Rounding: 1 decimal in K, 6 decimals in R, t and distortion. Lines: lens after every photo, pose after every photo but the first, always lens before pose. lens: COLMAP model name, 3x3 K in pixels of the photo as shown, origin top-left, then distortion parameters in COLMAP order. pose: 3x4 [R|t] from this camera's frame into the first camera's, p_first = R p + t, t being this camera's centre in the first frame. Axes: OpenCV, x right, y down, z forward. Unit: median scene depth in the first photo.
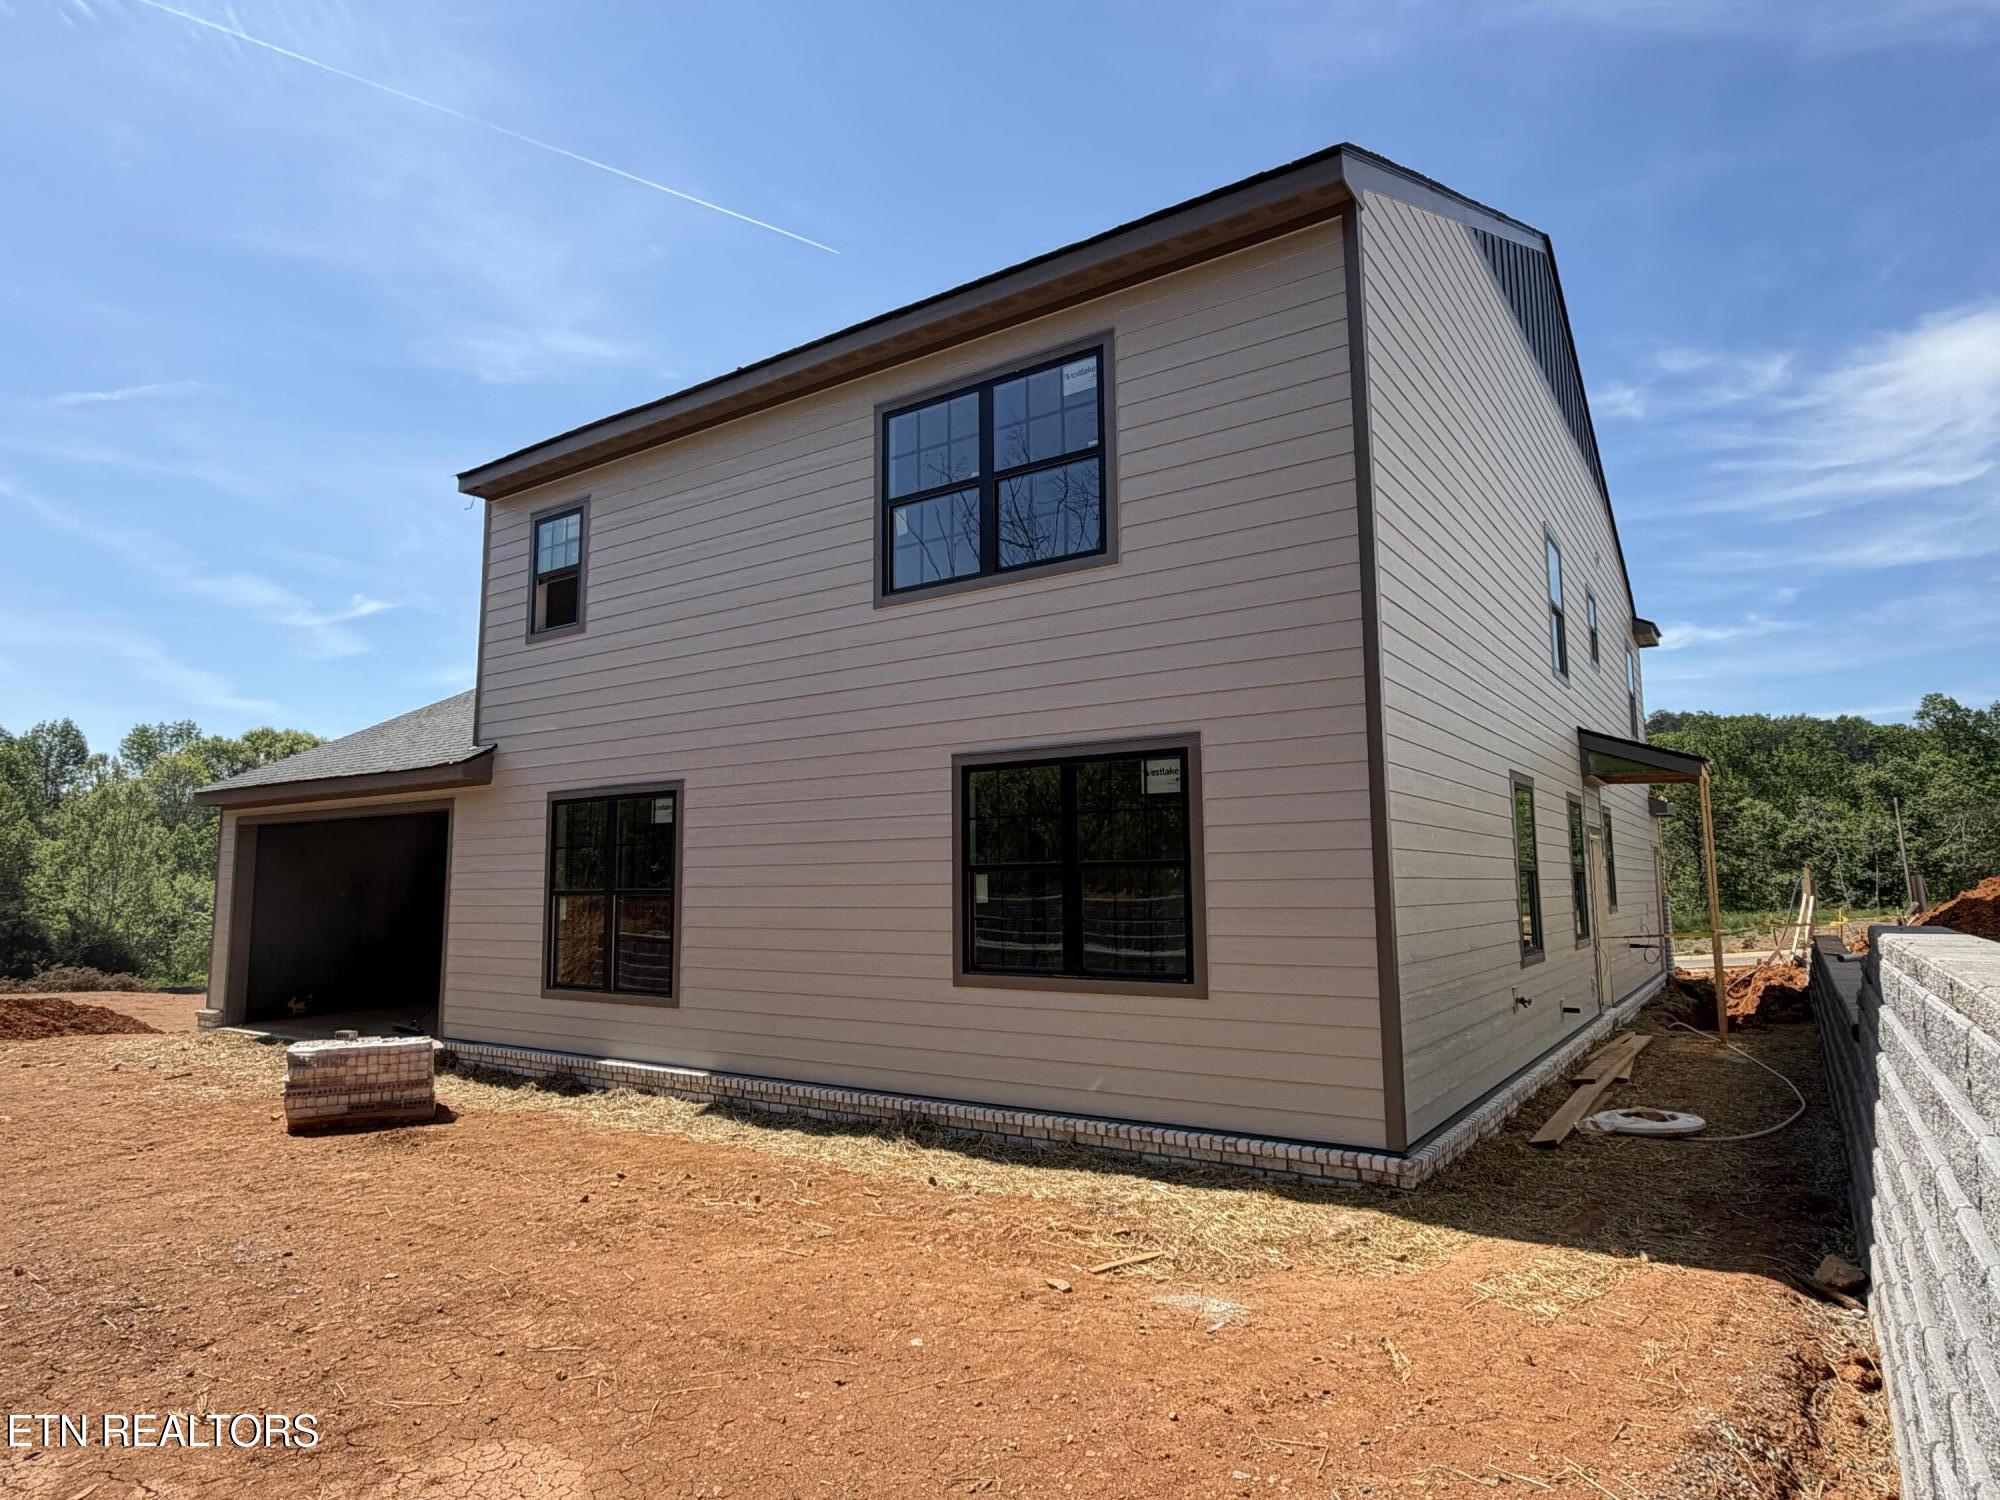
lens RADIAL K [[1261.1, 0, 1000.0], [0, 1261.1, 750.0], [0, 0, 1]] dist [0.000800, 0.000340]
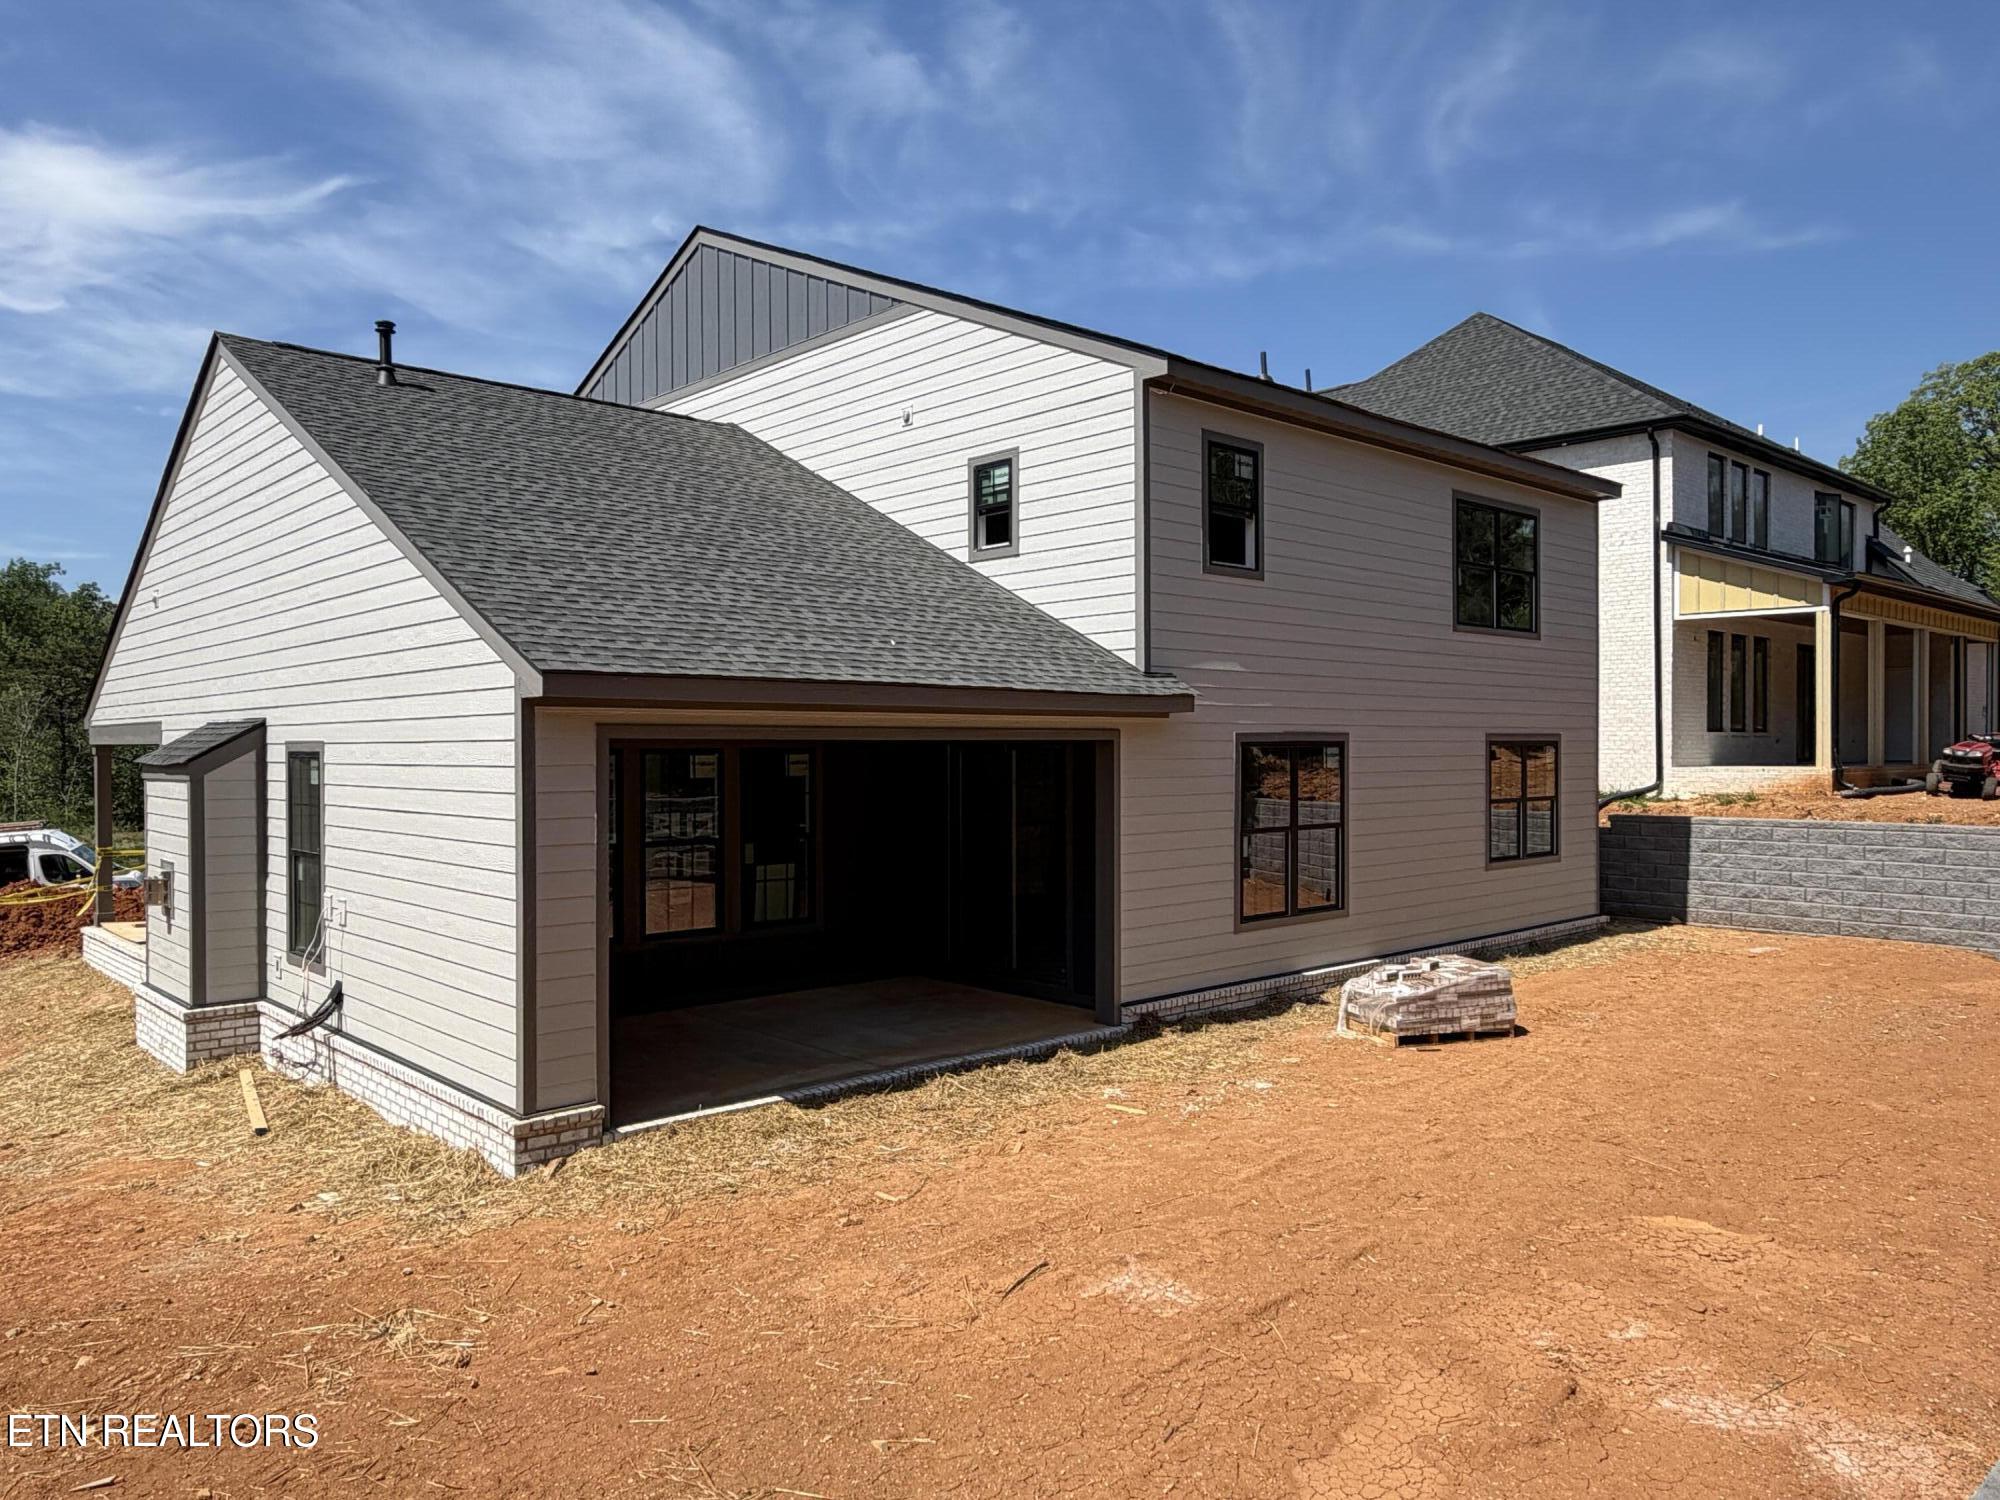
lens RADIAL K [[1392.6, 0, 1000.0], [0, 1392.6, 750.0], [0, 0, 1]] dist [0.002491, 0.004268]
pose [[0.181685, 0.000622, 0.983357, -1.430346], [-0.114893, 0.993164, 0.020600, 0.044288], [-0.976622, -0.116724, 0.180514, 0.945637]]
